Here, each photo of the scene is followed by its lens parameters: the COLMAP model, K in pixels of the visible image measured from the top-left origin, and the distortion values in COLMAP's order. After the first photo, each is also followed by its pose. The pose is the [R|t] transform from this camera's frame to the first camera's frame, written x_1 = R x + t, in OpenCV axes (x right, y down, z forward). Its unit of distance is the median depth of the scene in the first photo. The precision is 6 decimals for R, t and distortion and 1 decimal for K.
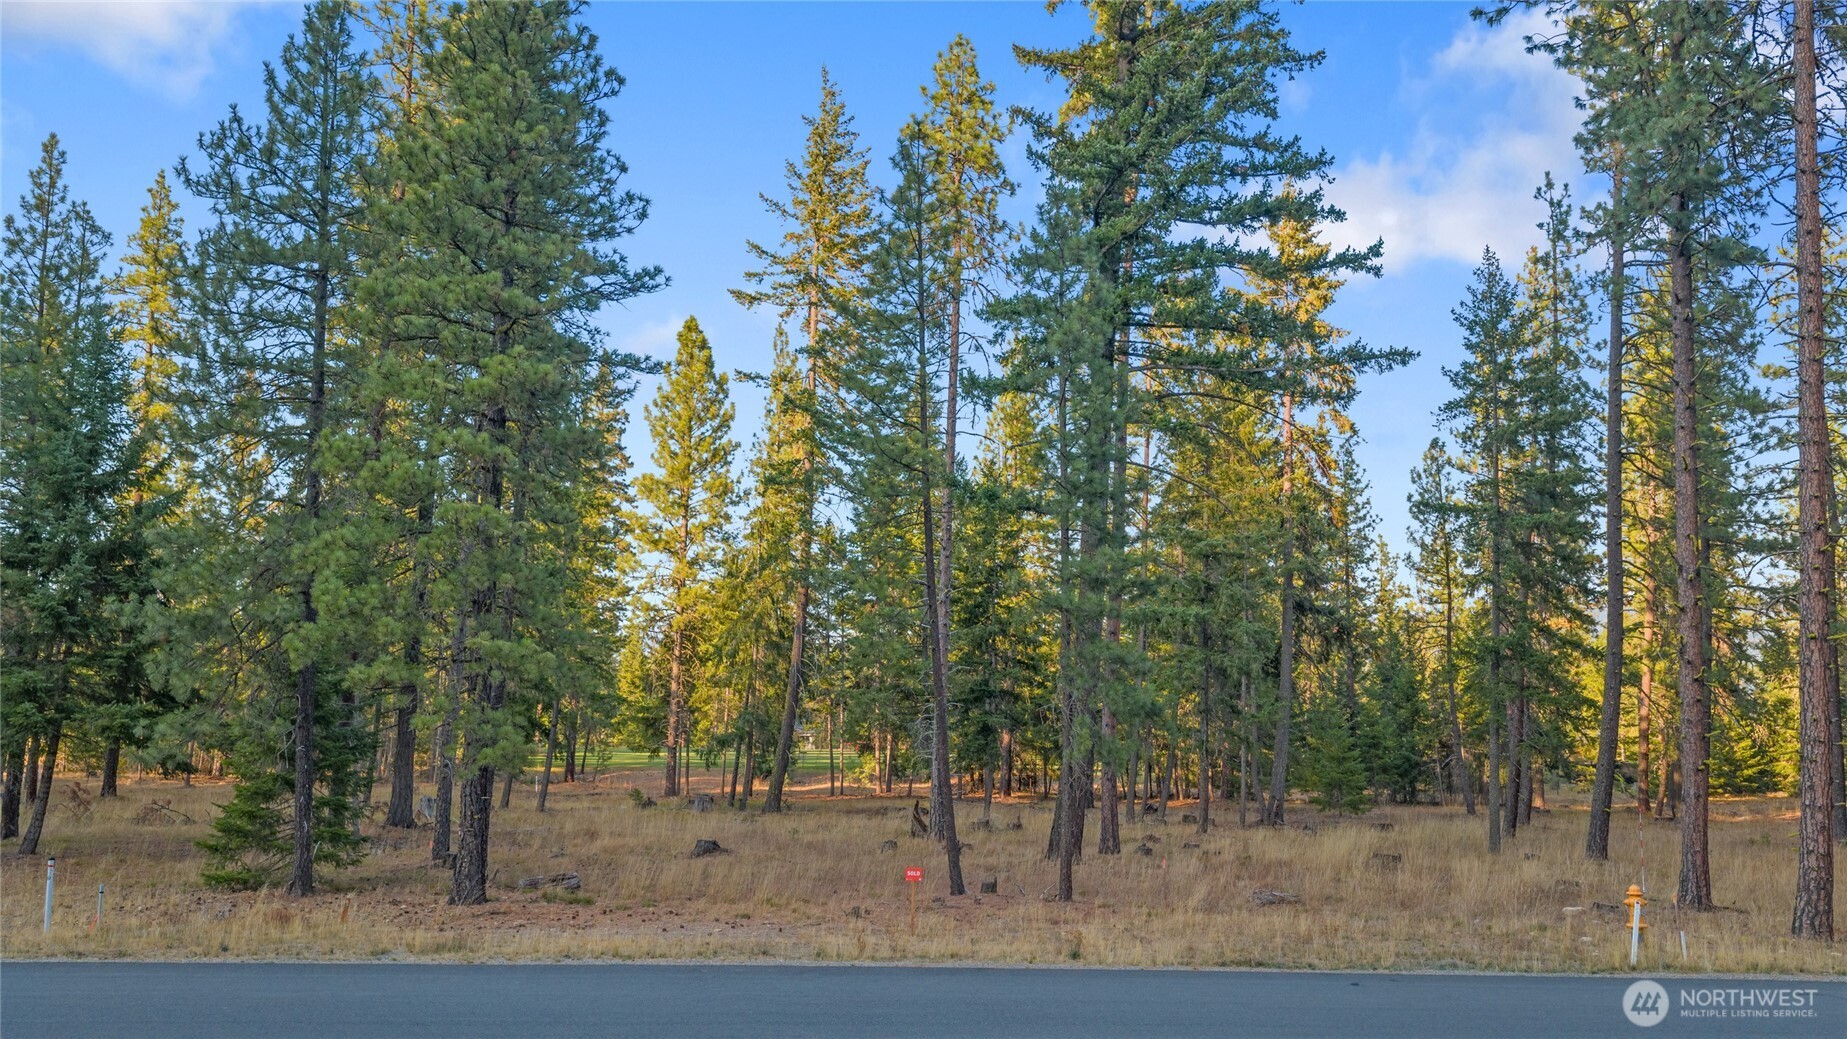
lens RADIAL K [[1498.4, 0, 926.7], [0, 1498.4, 513.4], [0, 0, 1]] dist [0.052885, -0.072823]
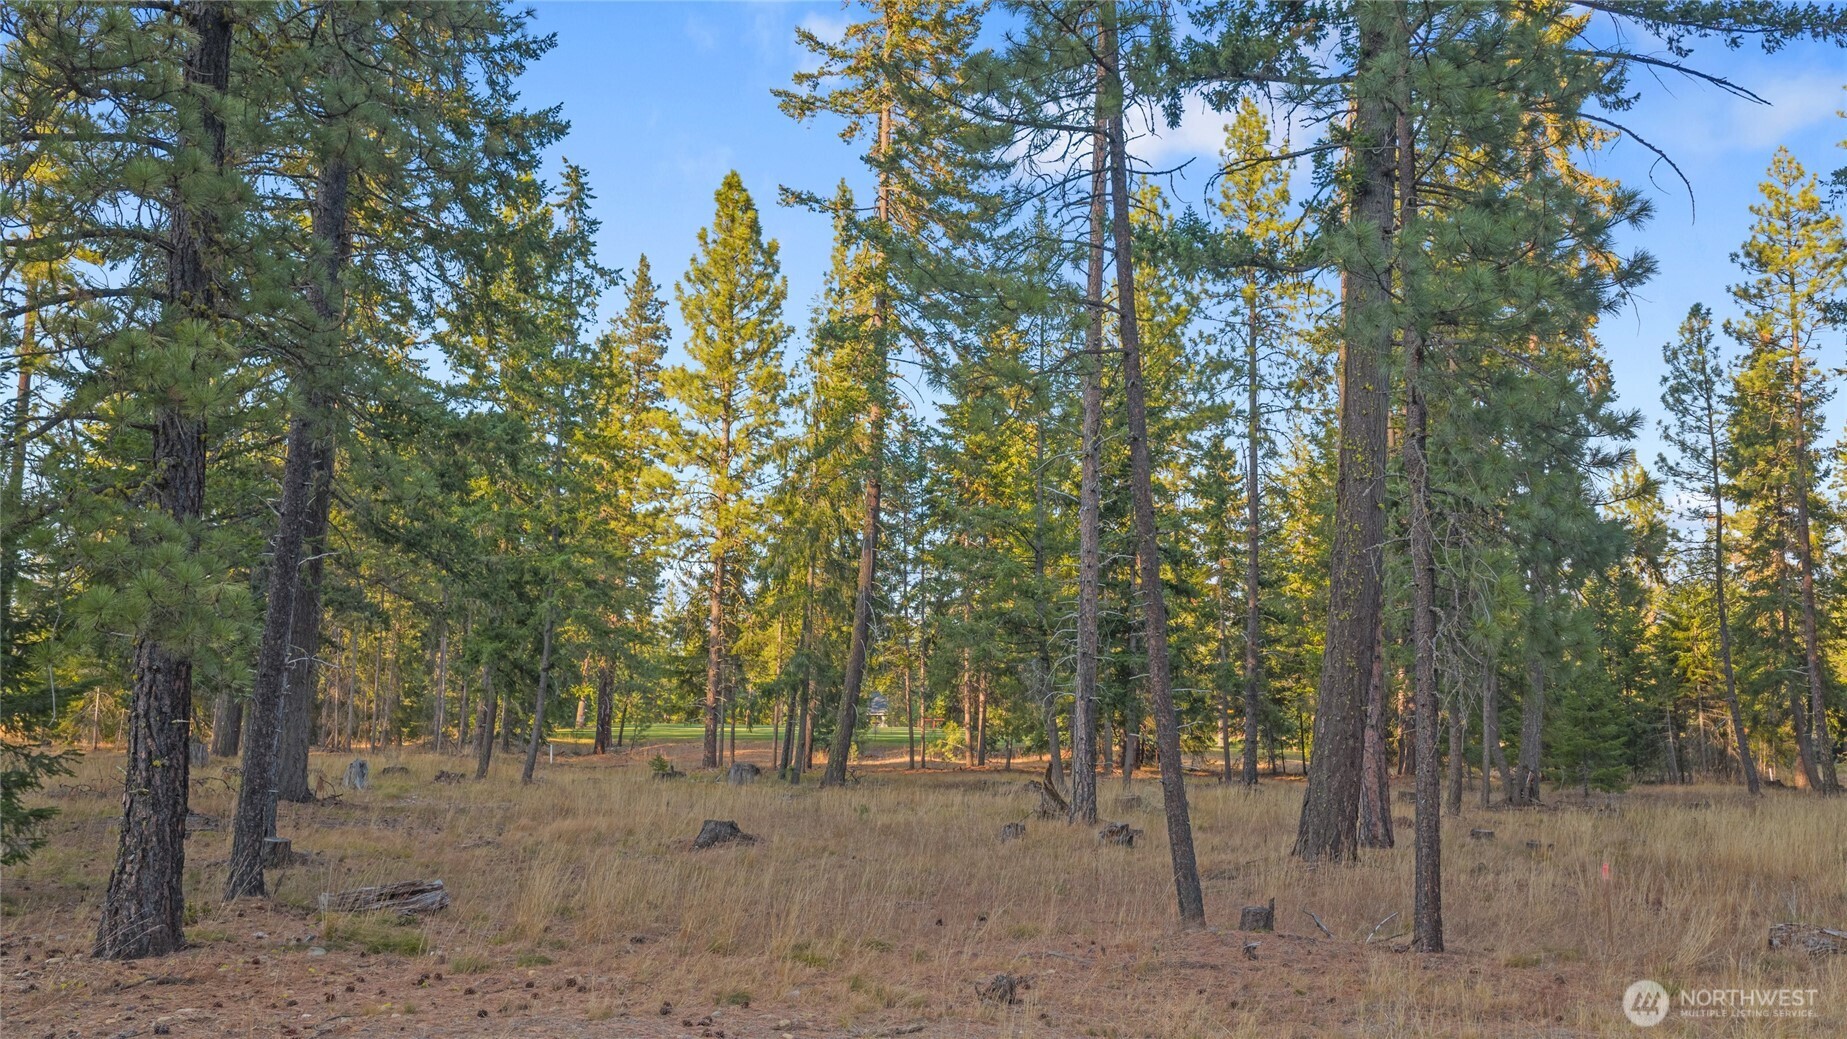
lens RADIAL K [[1498.4, 0, 926.7], [0, 1498.4, 513.4], [0, 0, 1]] dist [0.052885, -0.072823]
pose [[0.998864, -0.005826, -0.047286, -0.017032], [0.006244, 0.999943, 0.008710, 0.046351], [0.047232, -0.008995, 0.998843, 0.208836]]
